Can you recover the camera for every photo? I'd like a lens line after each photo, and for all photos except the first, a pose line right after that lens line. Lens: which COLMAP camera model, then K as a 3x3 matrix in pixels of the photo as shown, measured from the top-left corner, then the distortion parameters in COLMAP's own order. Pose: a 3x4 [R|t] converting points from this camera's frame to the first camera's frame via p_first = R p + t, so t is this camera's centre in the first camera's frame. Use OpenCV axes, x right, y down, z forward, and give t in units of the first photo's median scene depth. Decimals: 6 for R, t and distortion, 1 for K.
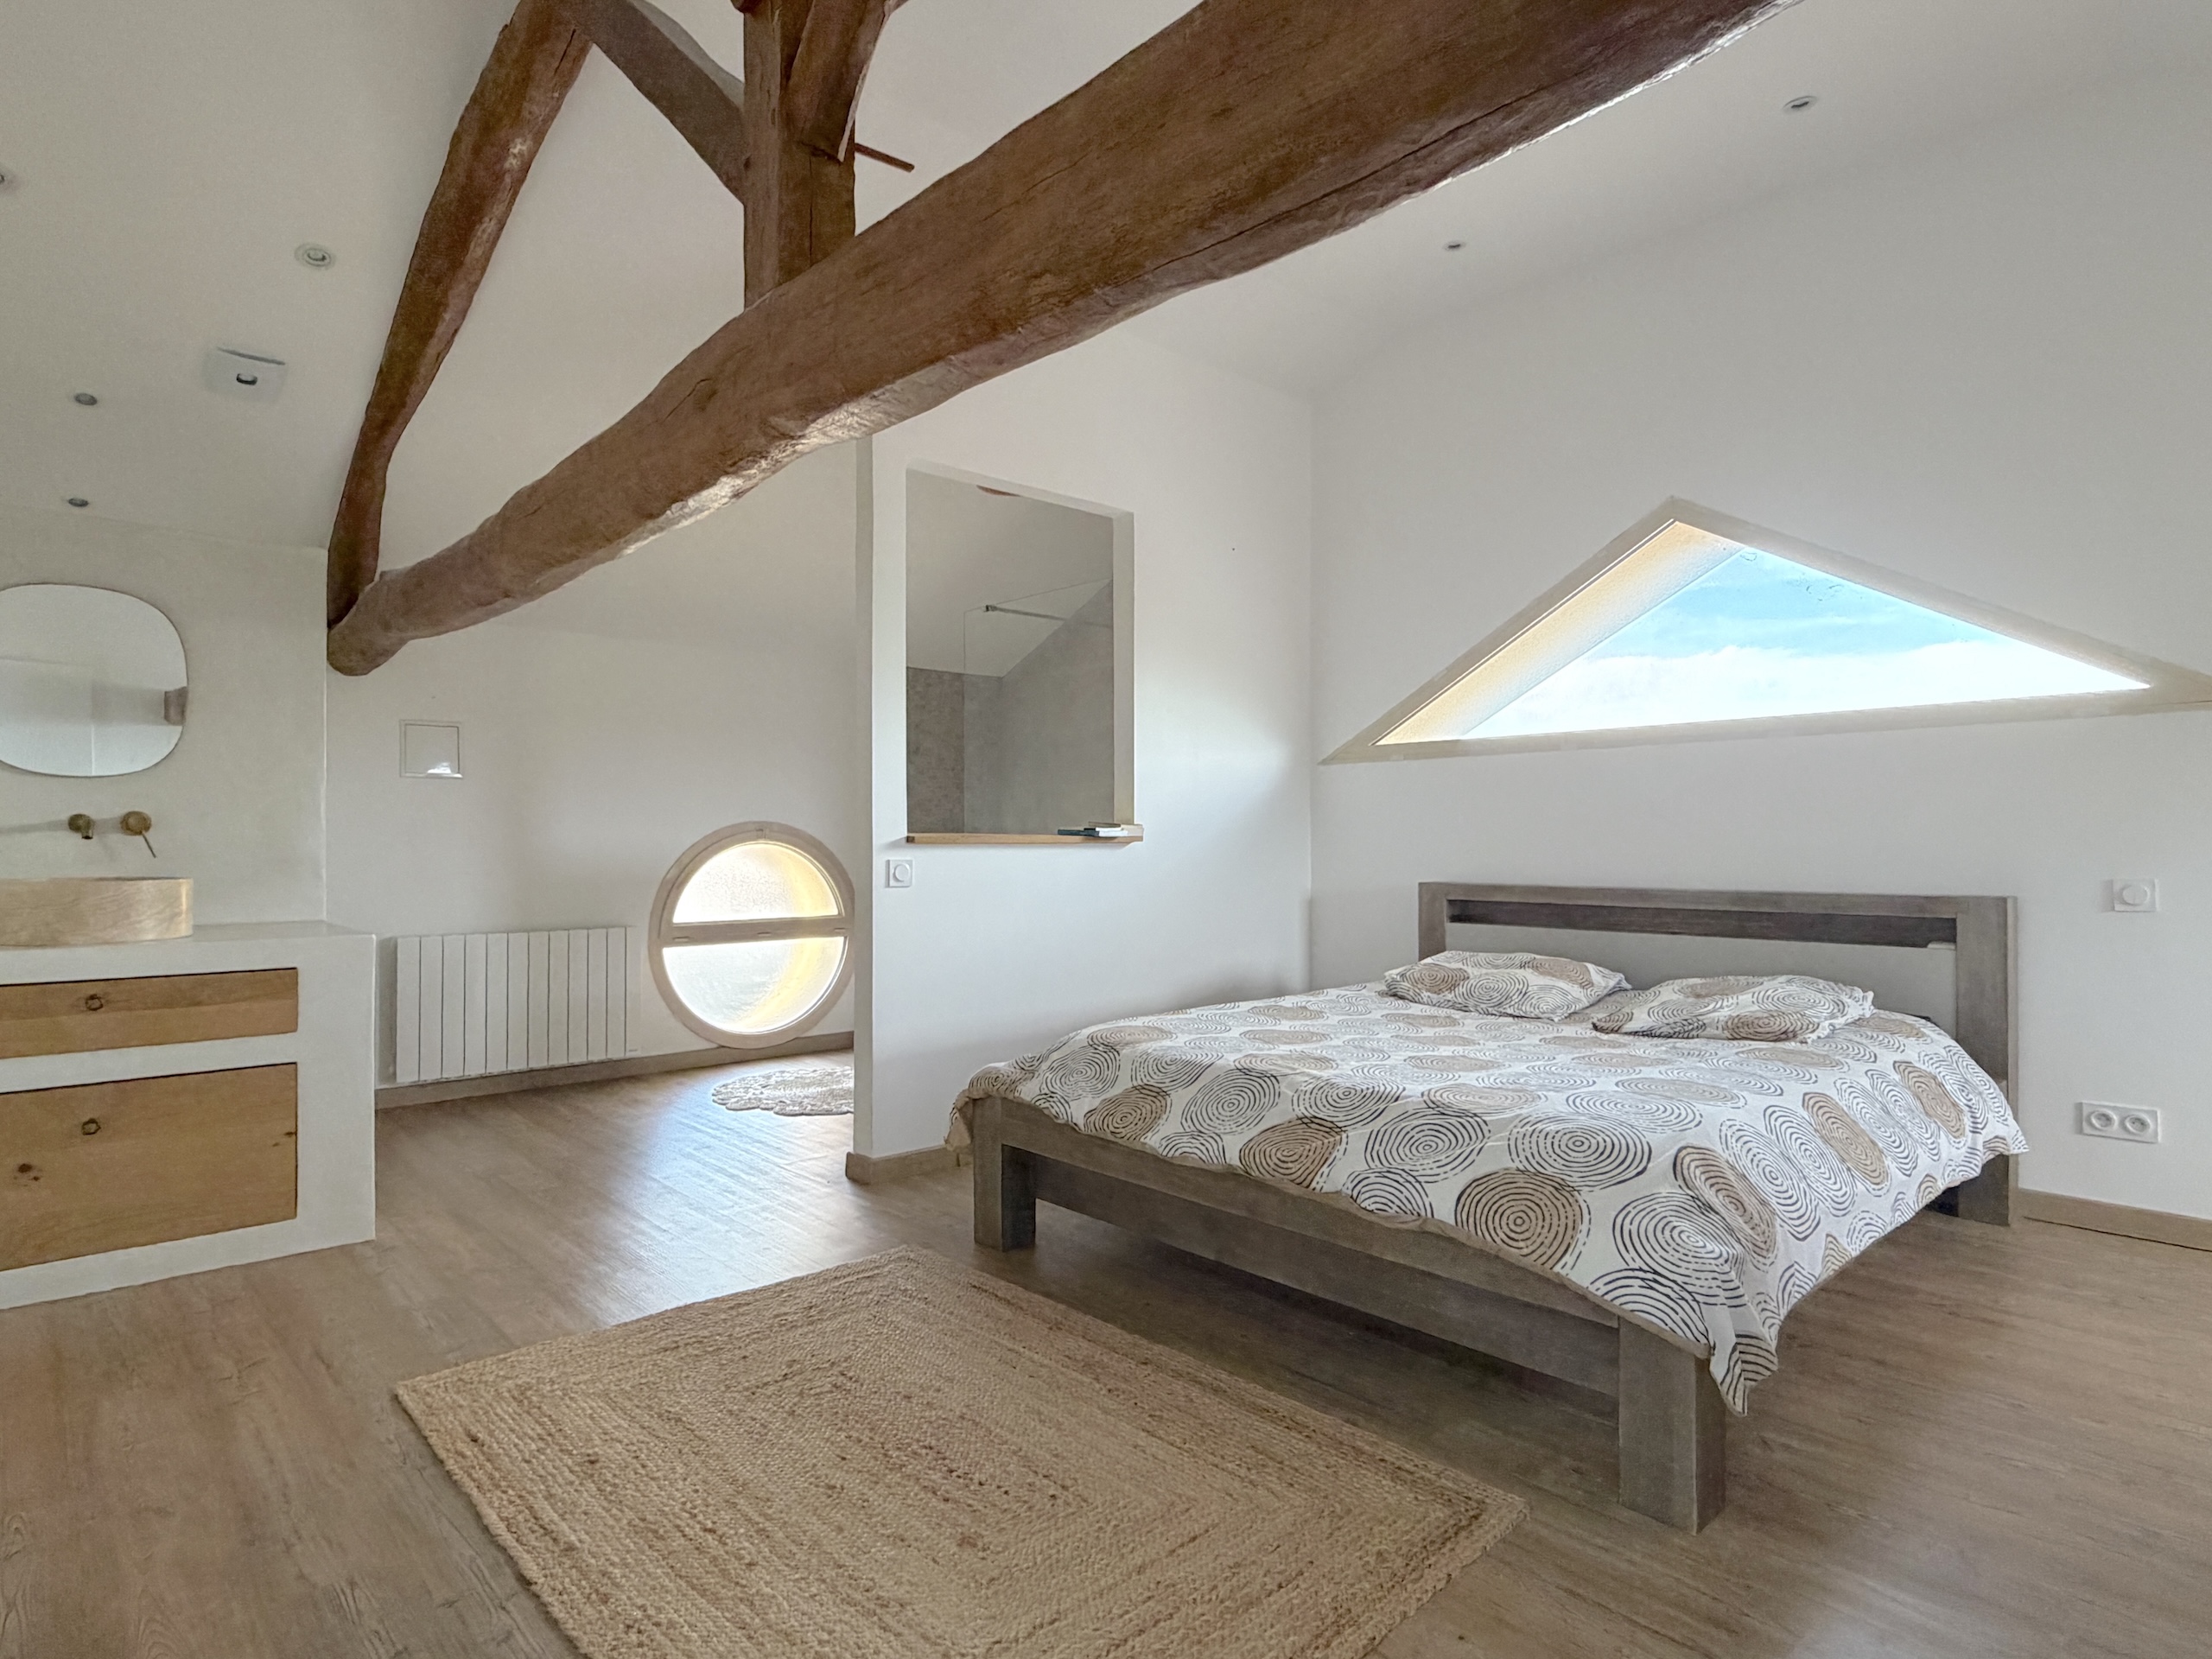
lens RADIAL K [[1204.9, 0, 1117.7], [0, 1204.9, 832.8], [0, 0, 1]] dist [-0.017779, 0.004342]
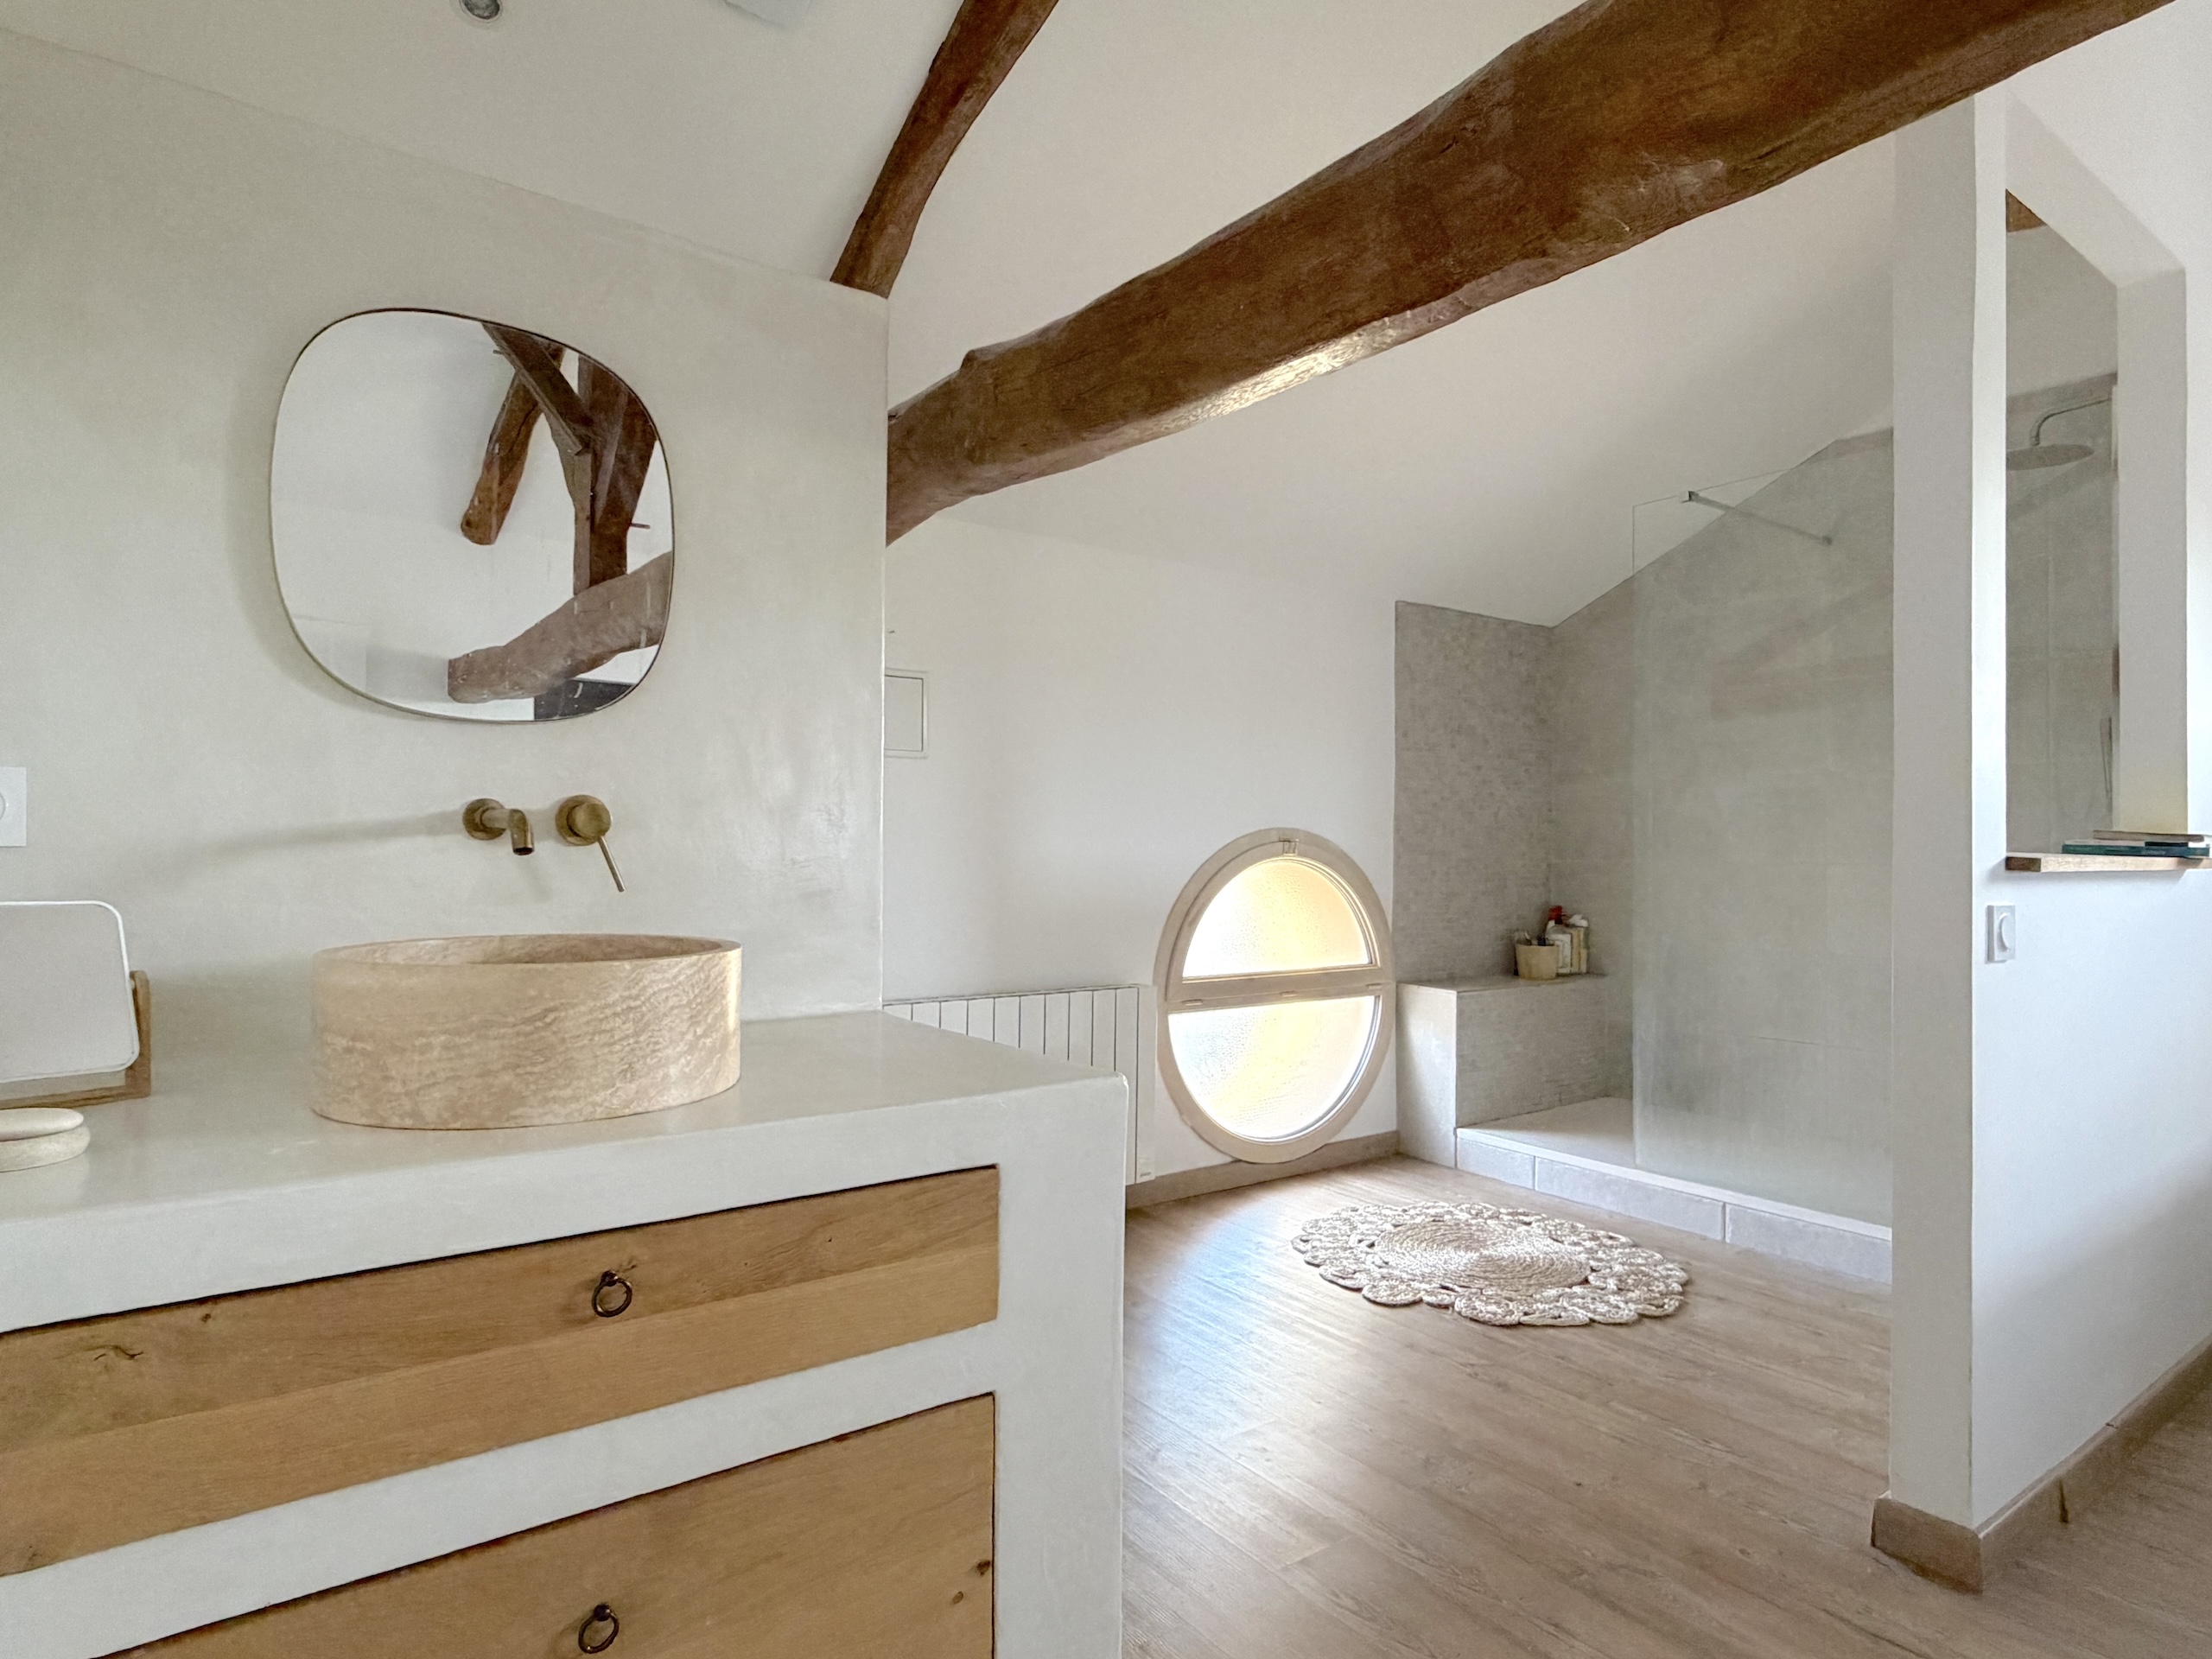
lens RADIAL K [[1204.9, 0, 1095.2], [0, 1204.9, 826.8], [0, 0, 1]] dist [-0.017779, 0.004342]
pose [[0.992250, 0.005614, -0.124131, -0.551161], [-0.007306, 0.999886, -0.013185, -0.000500], [0.124043, 0.013990, 0.992178, 0.536062]]
